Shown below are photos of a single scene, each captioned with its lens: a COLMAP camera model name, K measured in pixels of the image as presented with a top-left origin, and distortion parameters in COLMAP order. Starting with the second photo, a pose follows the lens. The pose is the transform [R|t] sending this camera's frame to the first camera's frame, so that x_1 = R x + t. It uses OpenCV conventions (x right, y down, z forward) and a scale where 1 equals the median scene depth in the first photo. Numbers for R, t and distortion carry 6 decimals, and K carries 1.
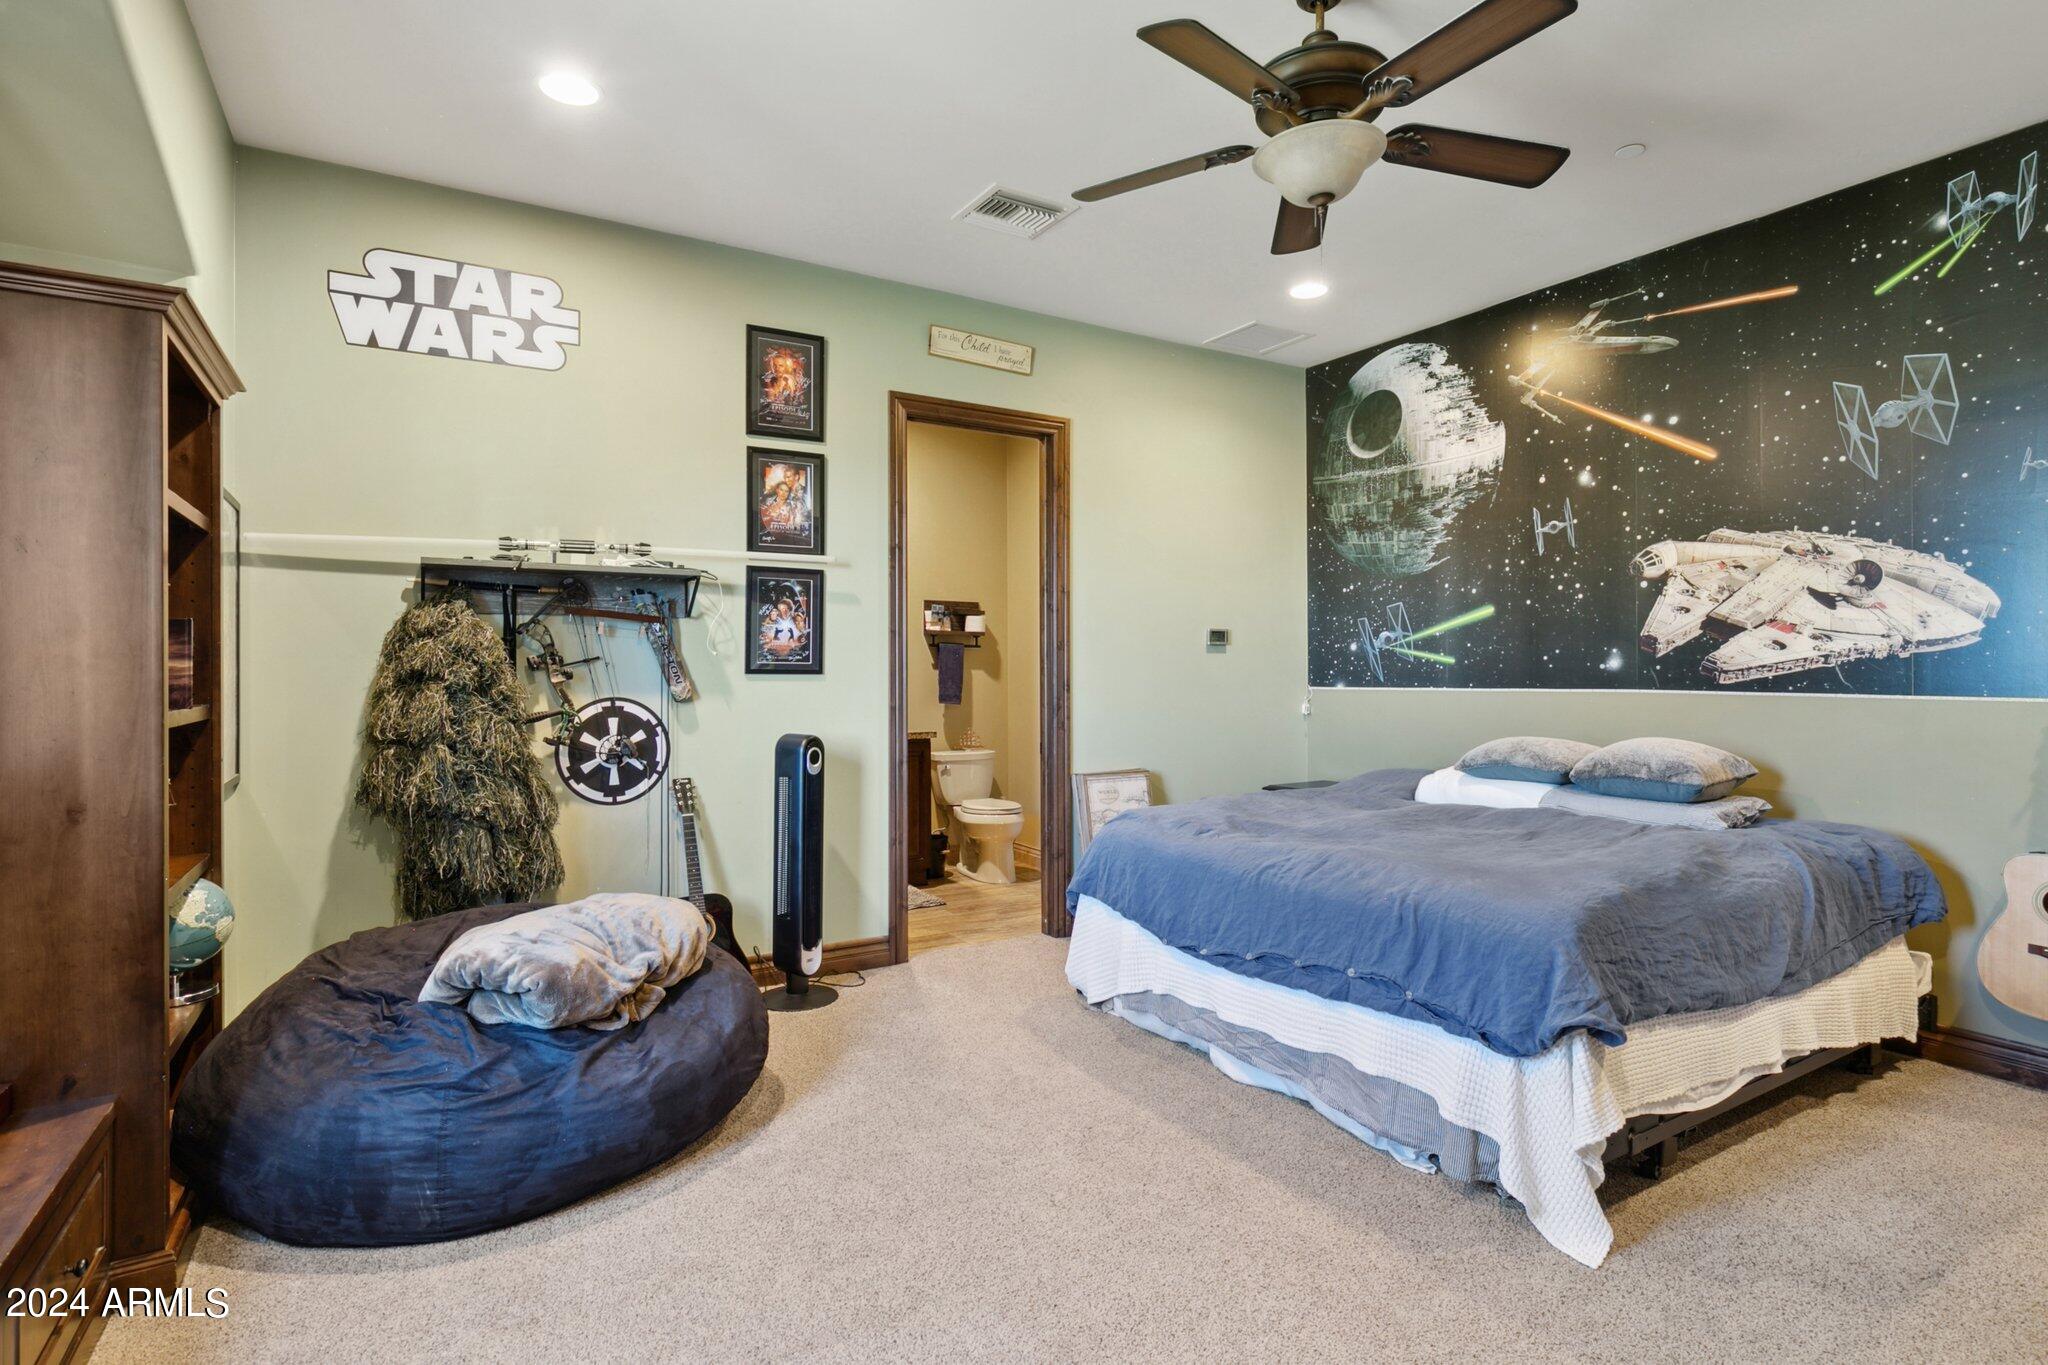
lens RADIAL K [[1041.8, 0, 1026.6], [0, 1041.8, 675.4], [0, 0, 1]] dist [-0.000451, -0.000881]
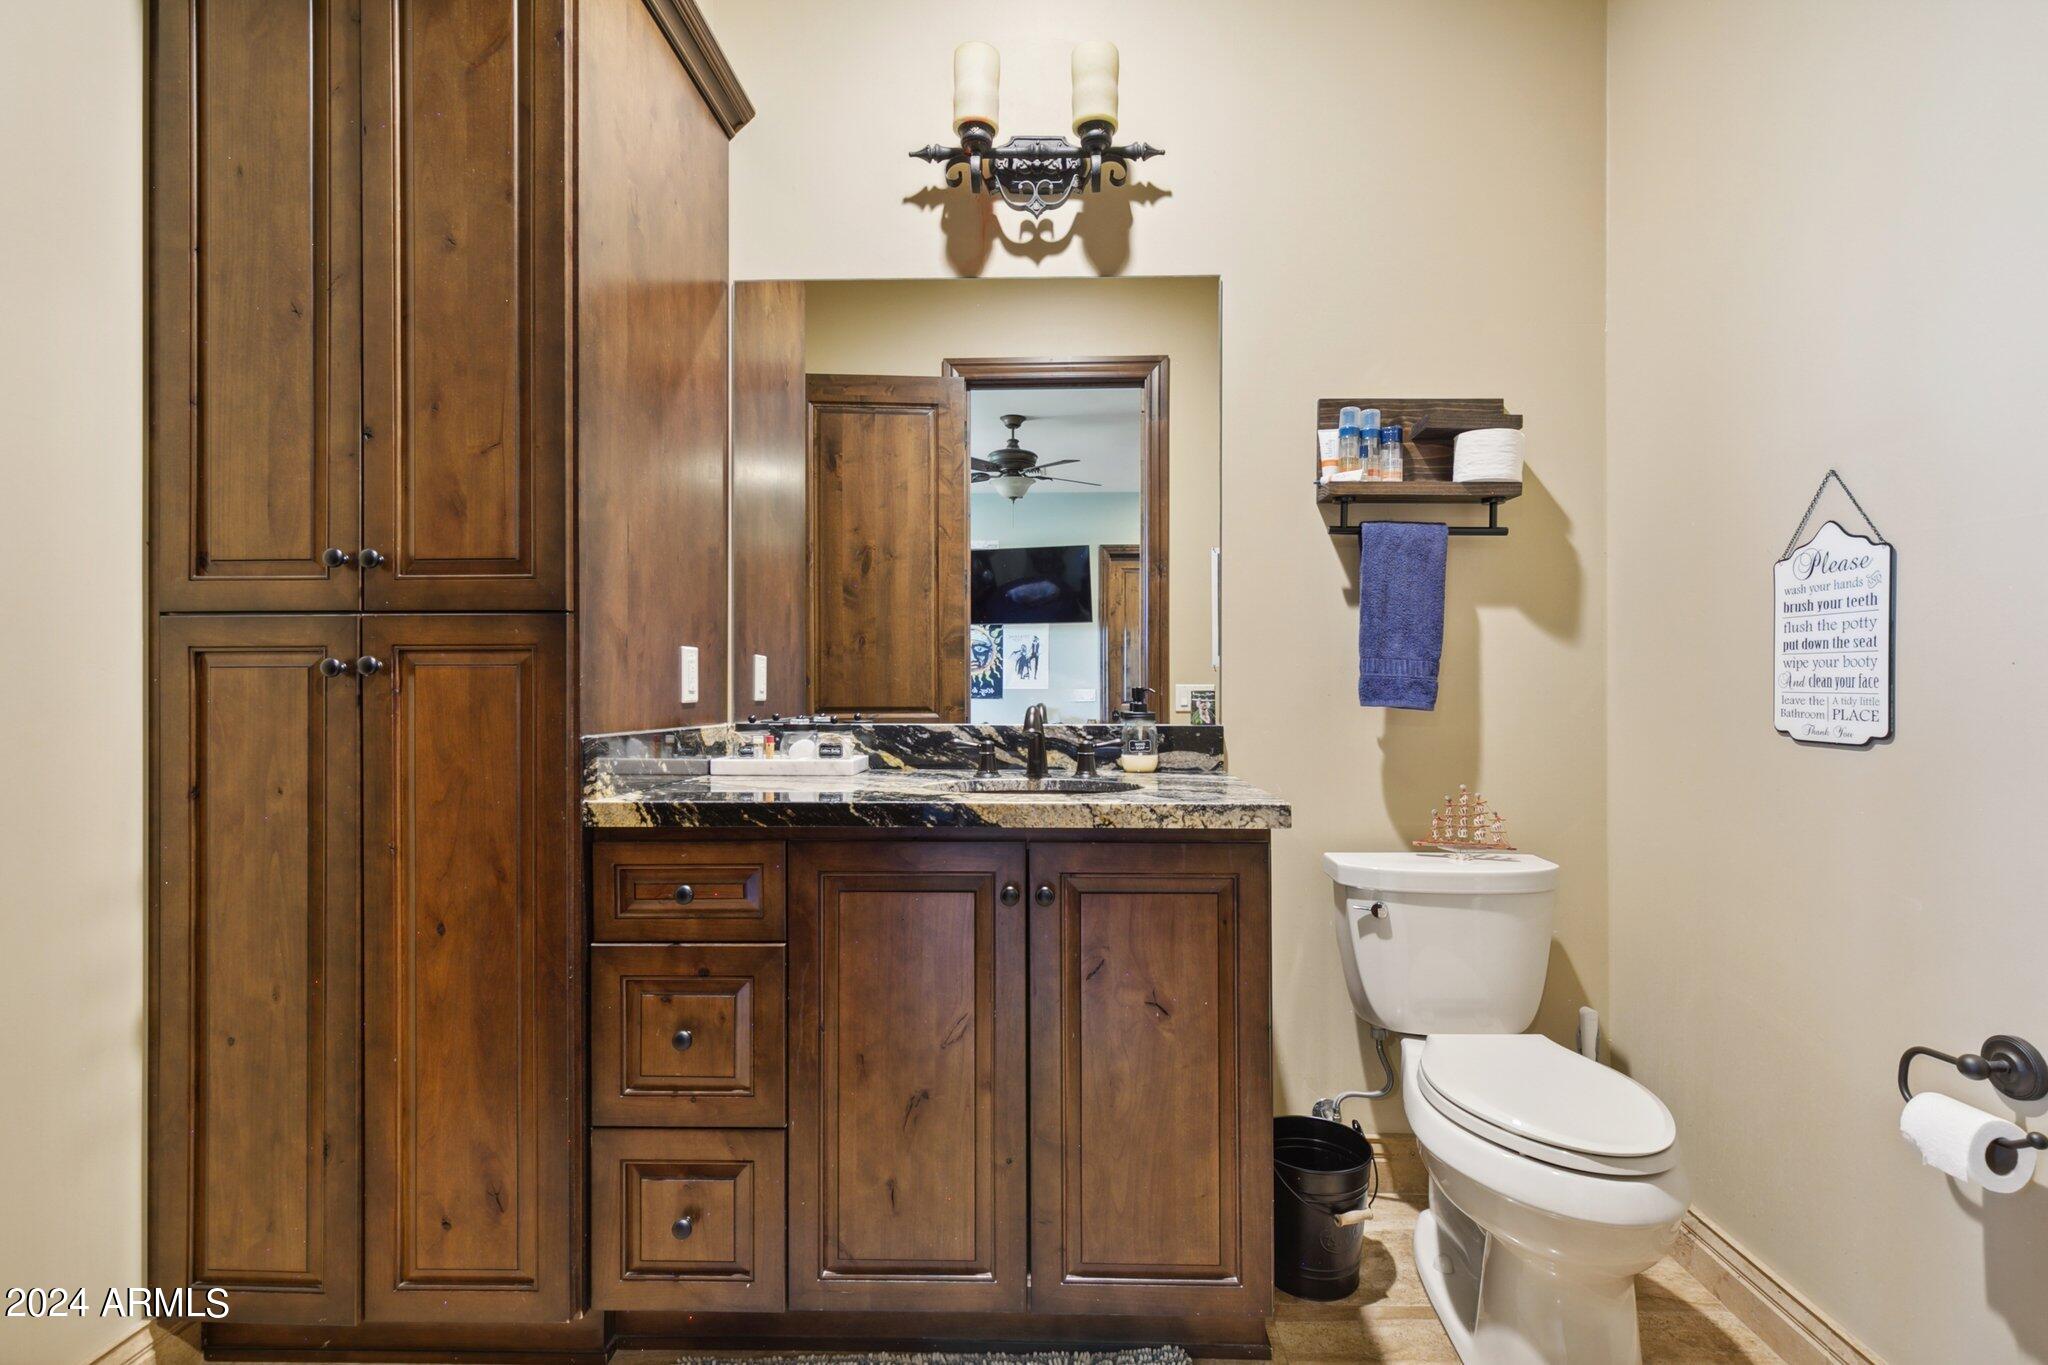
lens RADIAL K [[943.9, 0, 1026.8], [0, 943.9, 693.1], [0, 0, 1]] dist [0.001054, 0.000045]
pose [[0.842272, 0.004344, -0.539035, -0.012381], [-0.006230, 0.999979, -0.001676, 0.023638], [0.539017, 0.004770, 0.842281, 0.686565]]
